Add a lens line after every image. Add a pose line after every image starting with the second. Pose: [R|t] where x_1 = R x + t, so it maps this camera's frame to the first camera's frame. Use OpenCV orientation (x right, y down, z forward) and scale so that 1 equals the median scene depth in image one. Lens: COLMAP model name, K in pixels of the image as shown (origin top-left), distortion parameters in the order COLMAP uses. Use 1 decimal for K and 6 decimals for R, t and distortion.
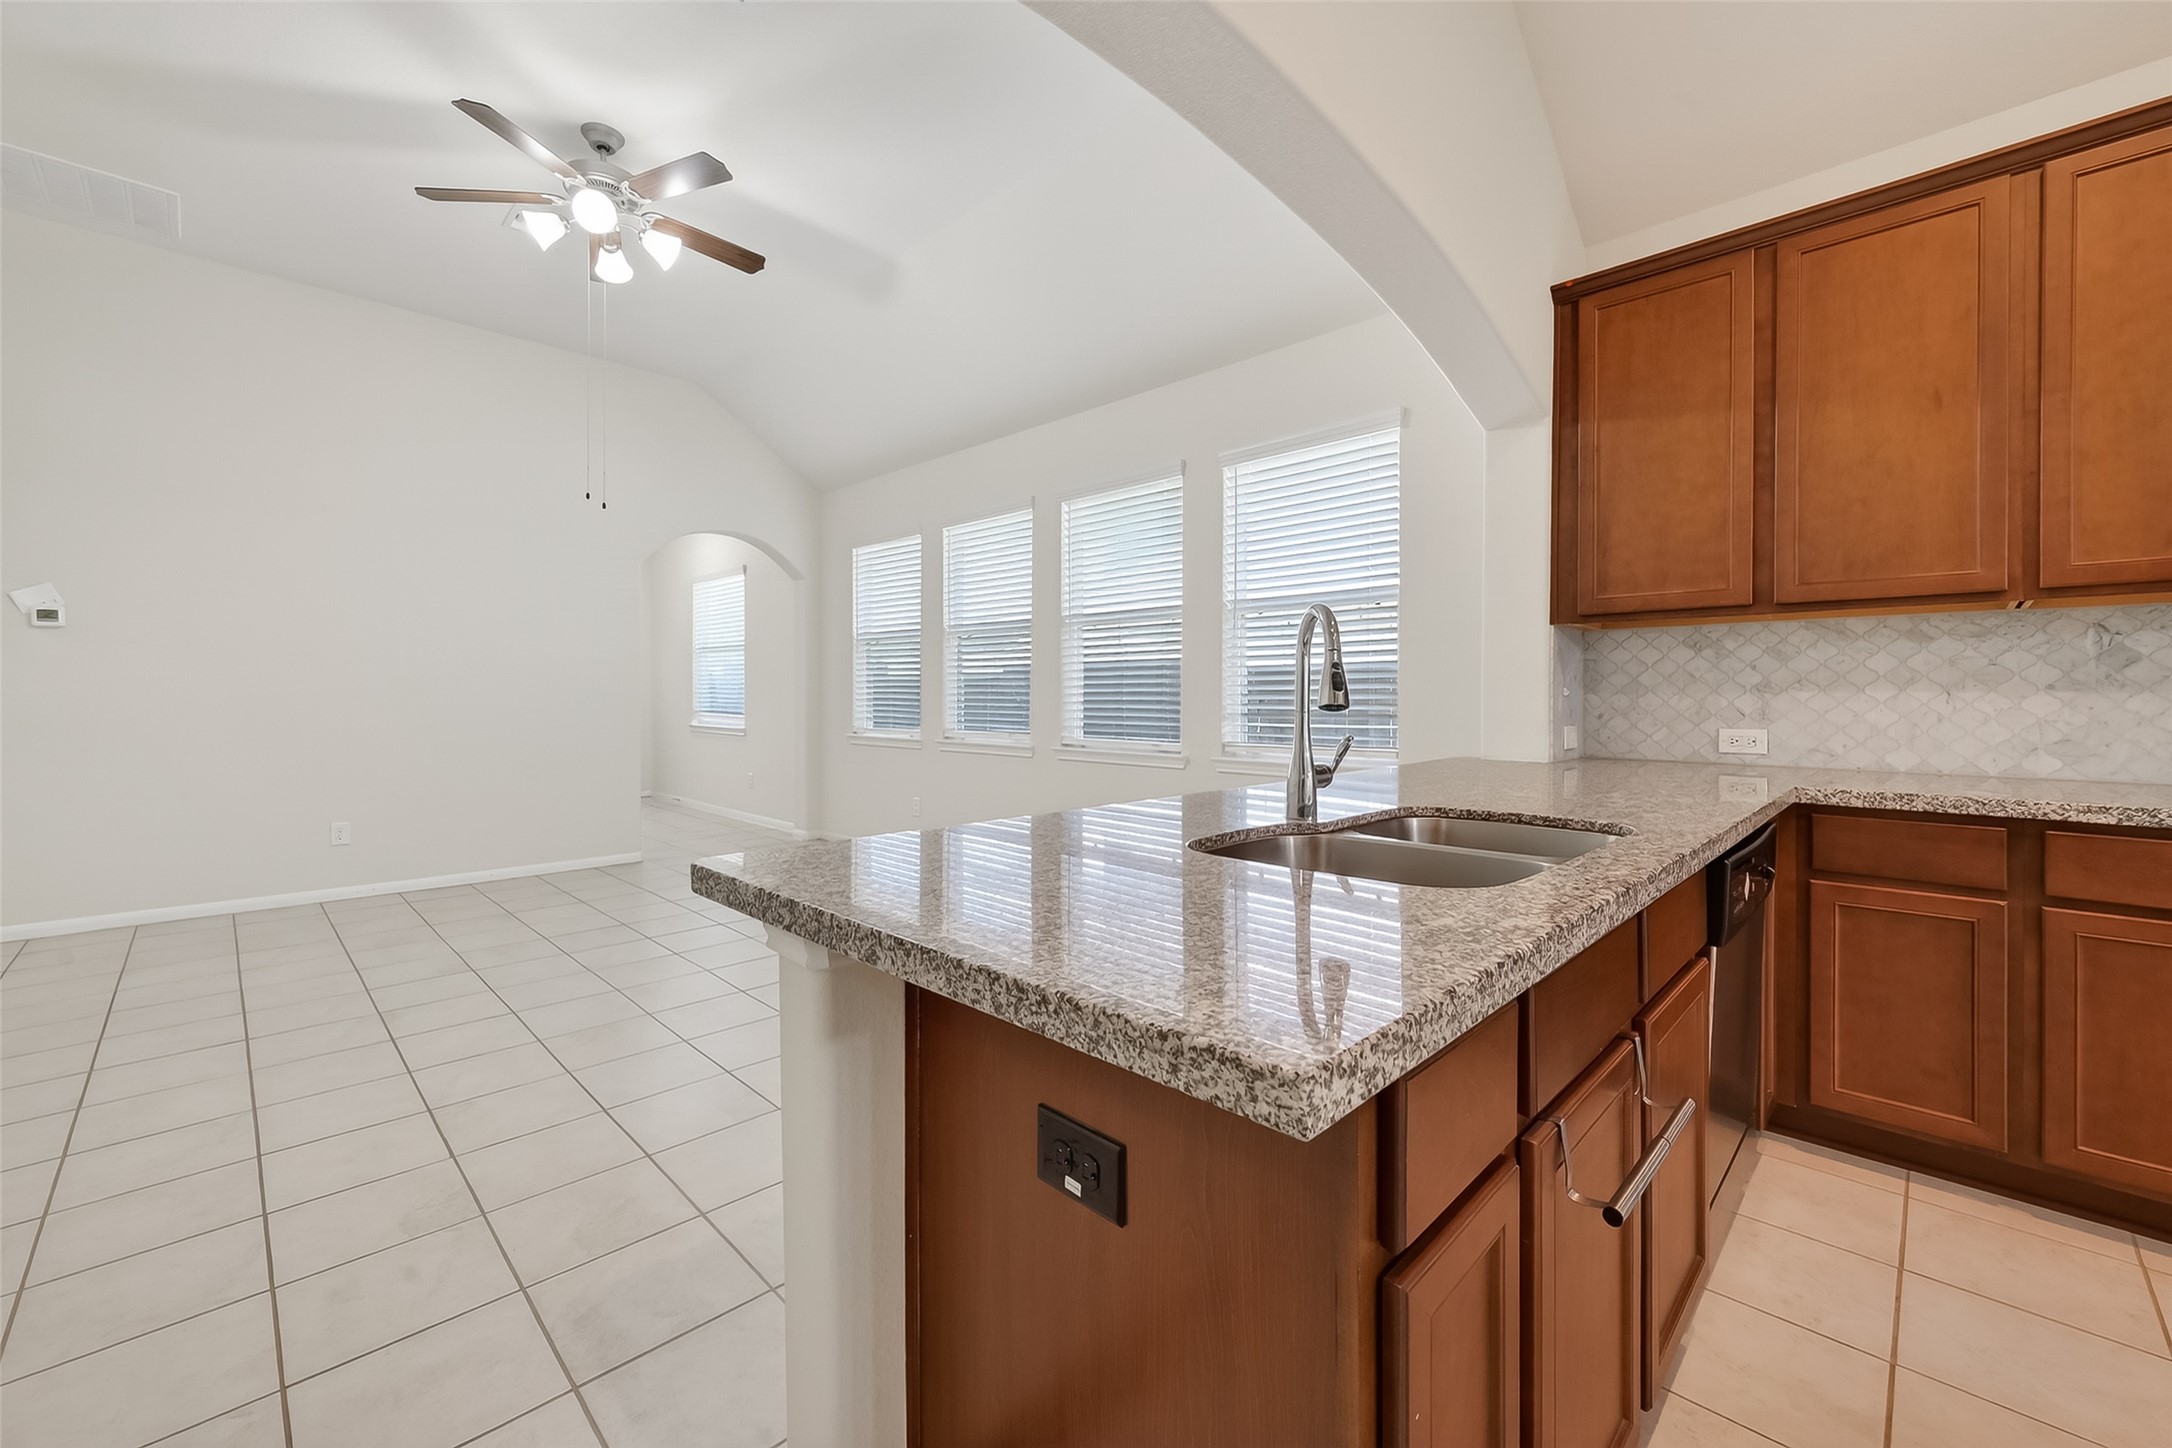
lens RADIAL K [[842.8, 0, 1087.2], [0, 842.8, 695.7], [0, 0, 1]] dist [-0.005518, -0.000165]
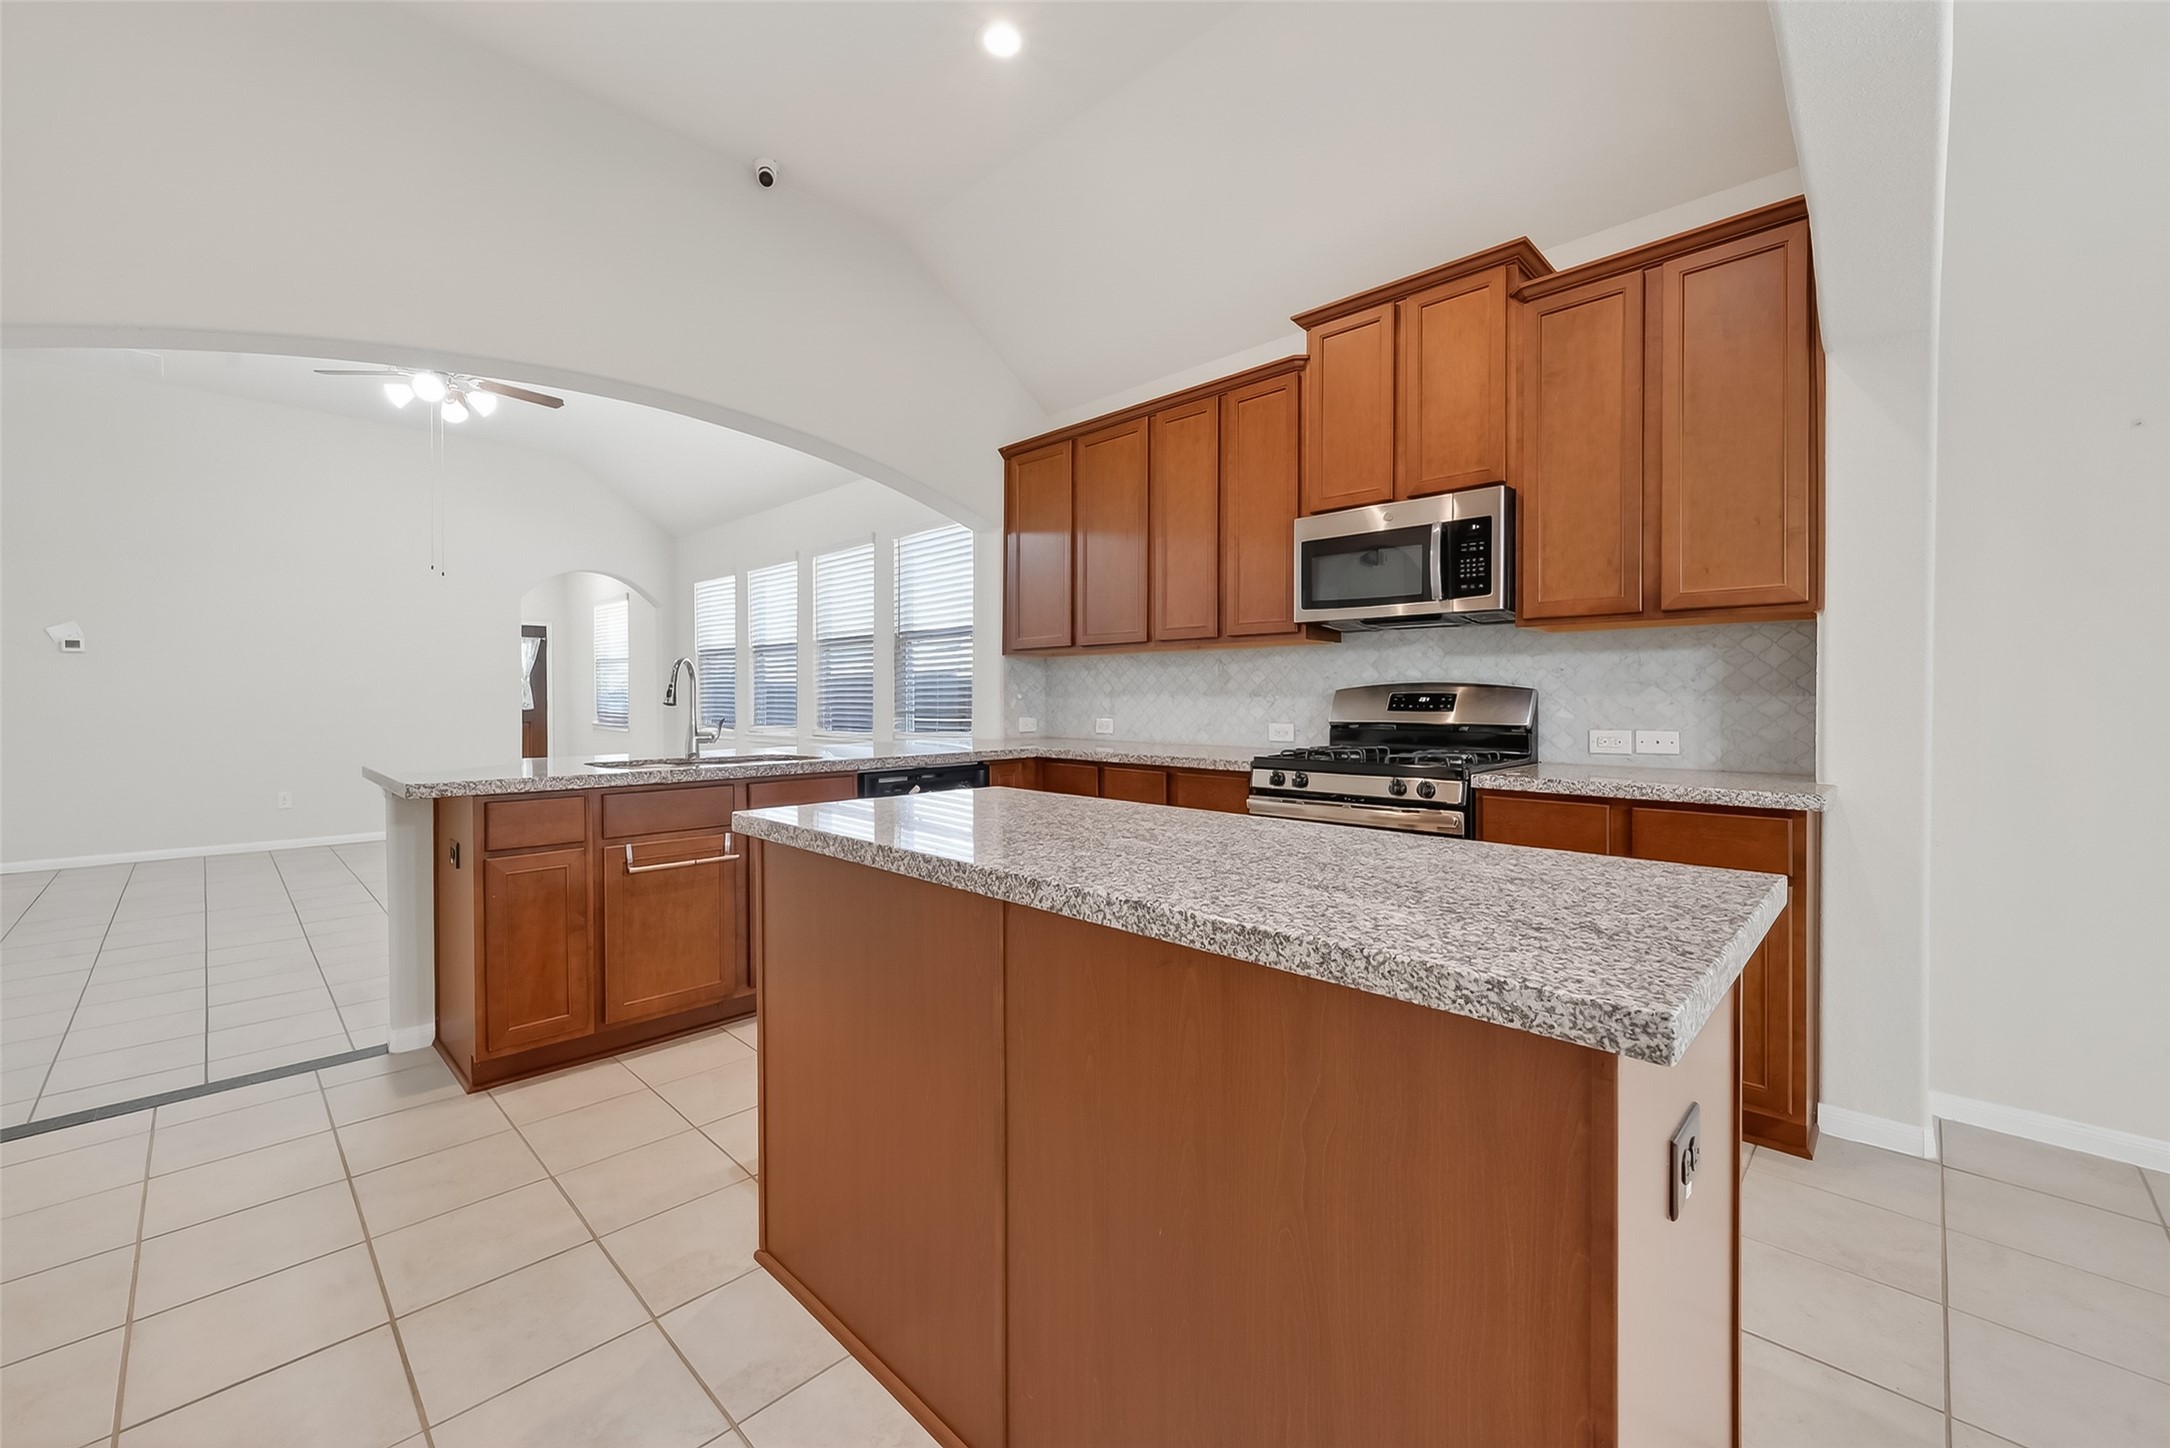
lens RADIAL K [[864.7, 0, 1080.4], [0, 864.7, 702.0], [0, 0, 1]] dist [0.000577, 0.000204]
pose [[0.999932, -0.001700, -0.011527, 0.664335], [0.001737, 0.999993, 0.003180, 0.000857], [0.011521, -0.003200, 0.999929, -0.619144]]
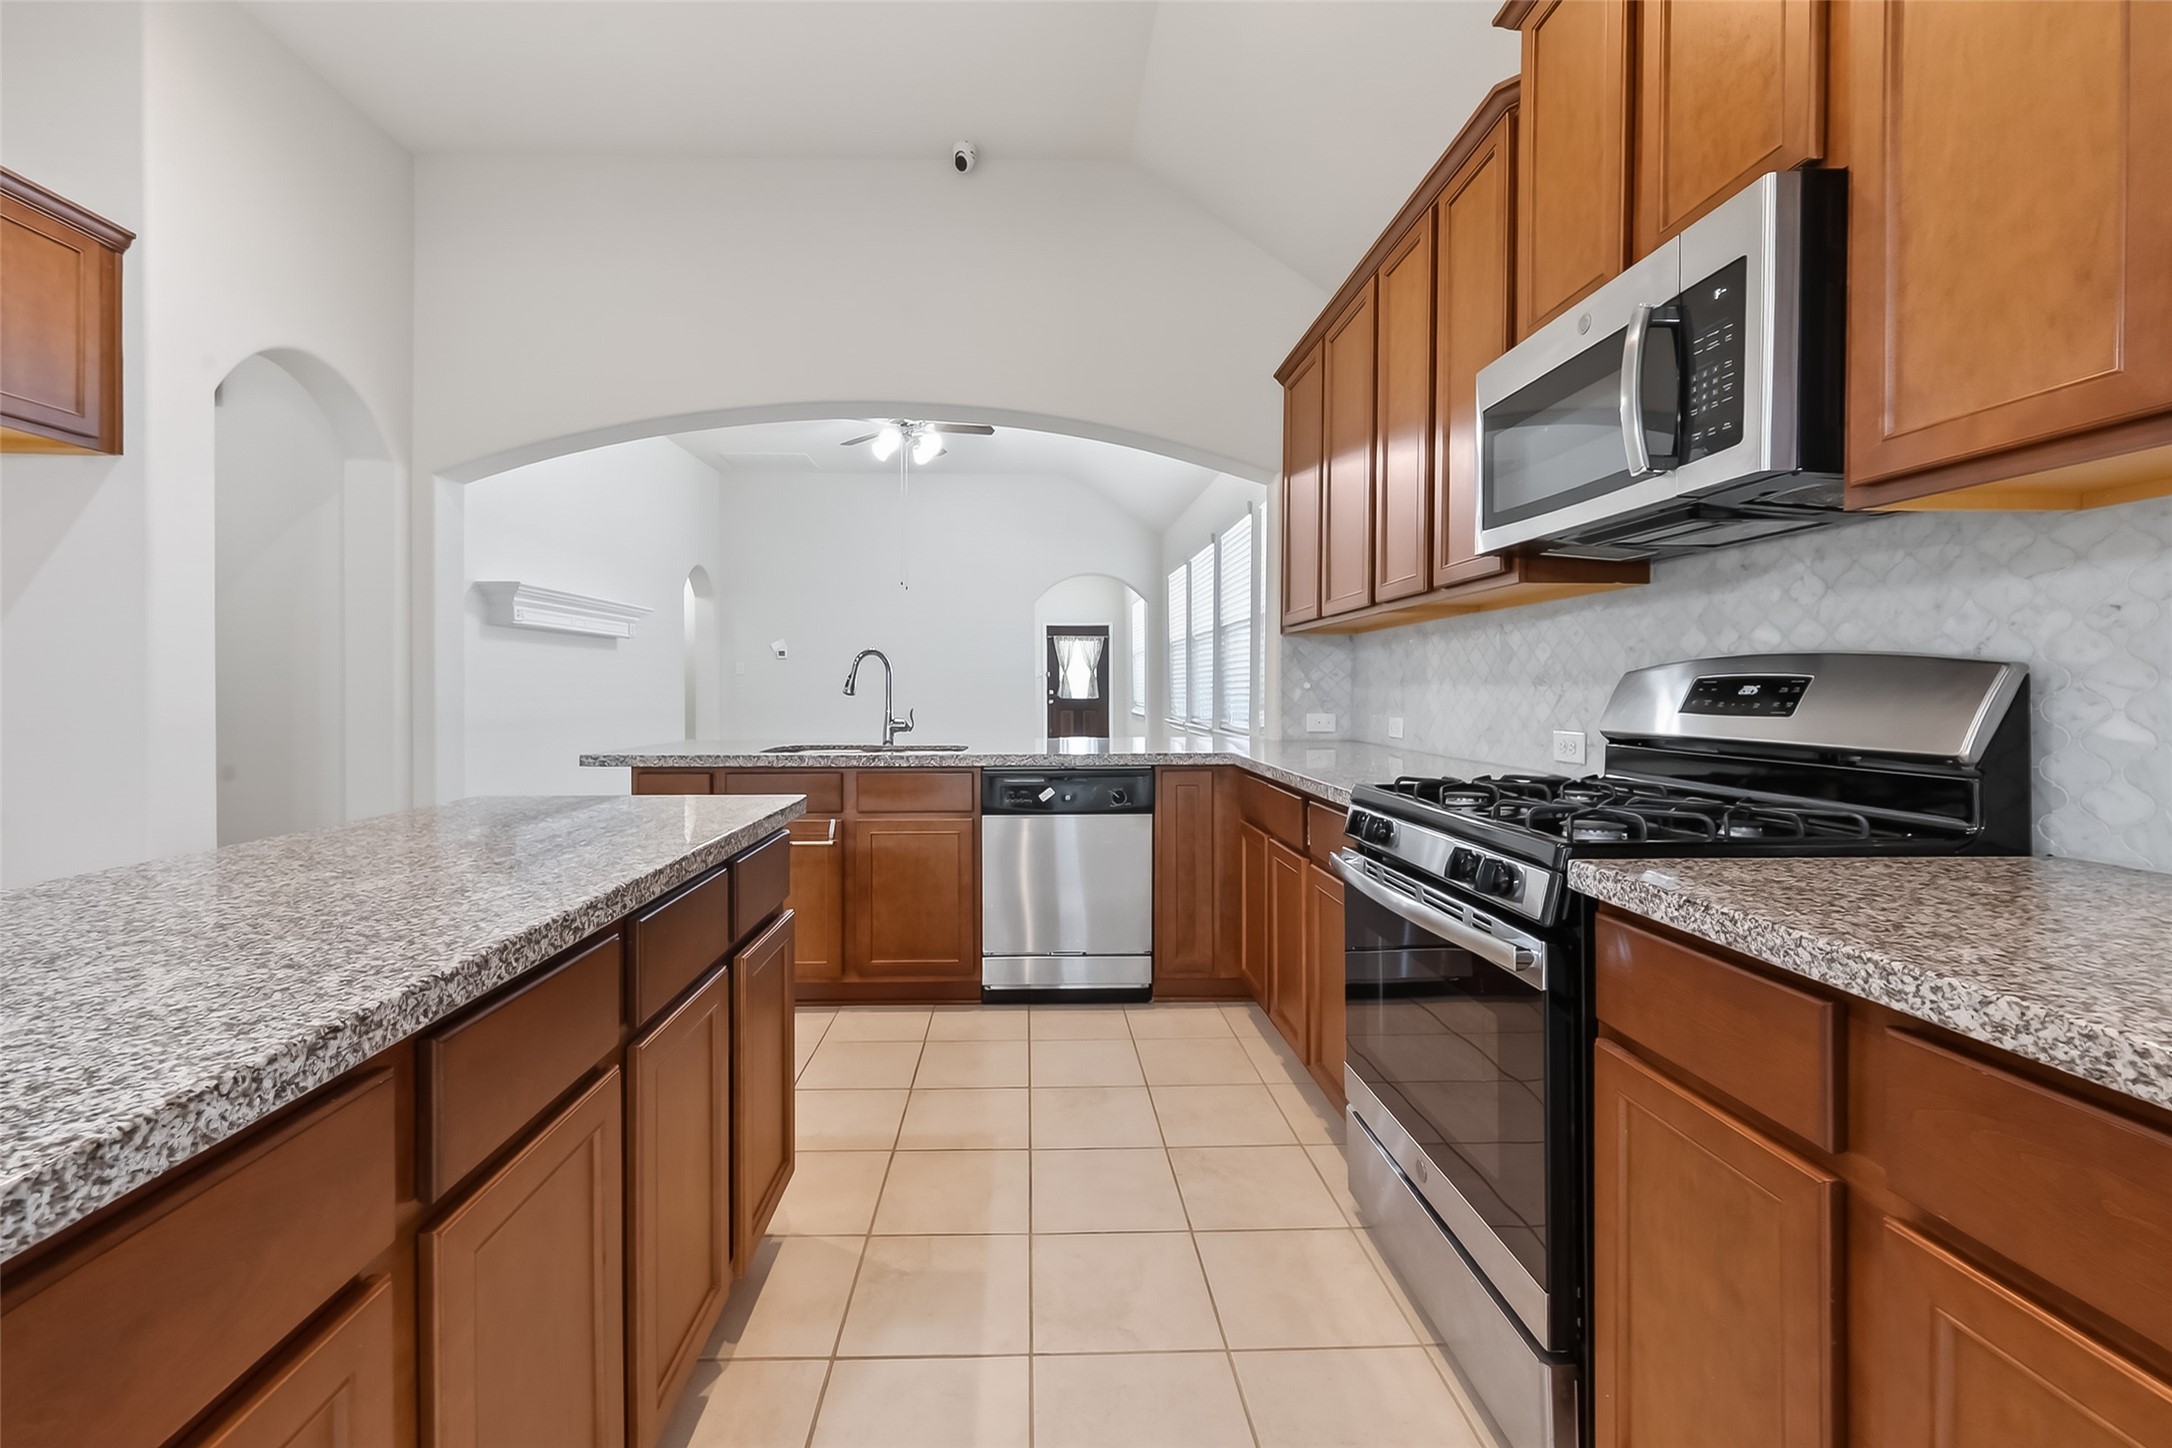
lens RADIAL K [[871.1, 0, 1054.4], [0, 871.1, 698.7], [0, 0, 1]] dist [0.000085, 0.000134]
pose [[0.711890, 0.005360, -0.702271, 1.147807], [0.001610, 0.999956, 0.009264, 0.001888], [0.702290, -0.007725, 0.711849, -0.190033]]
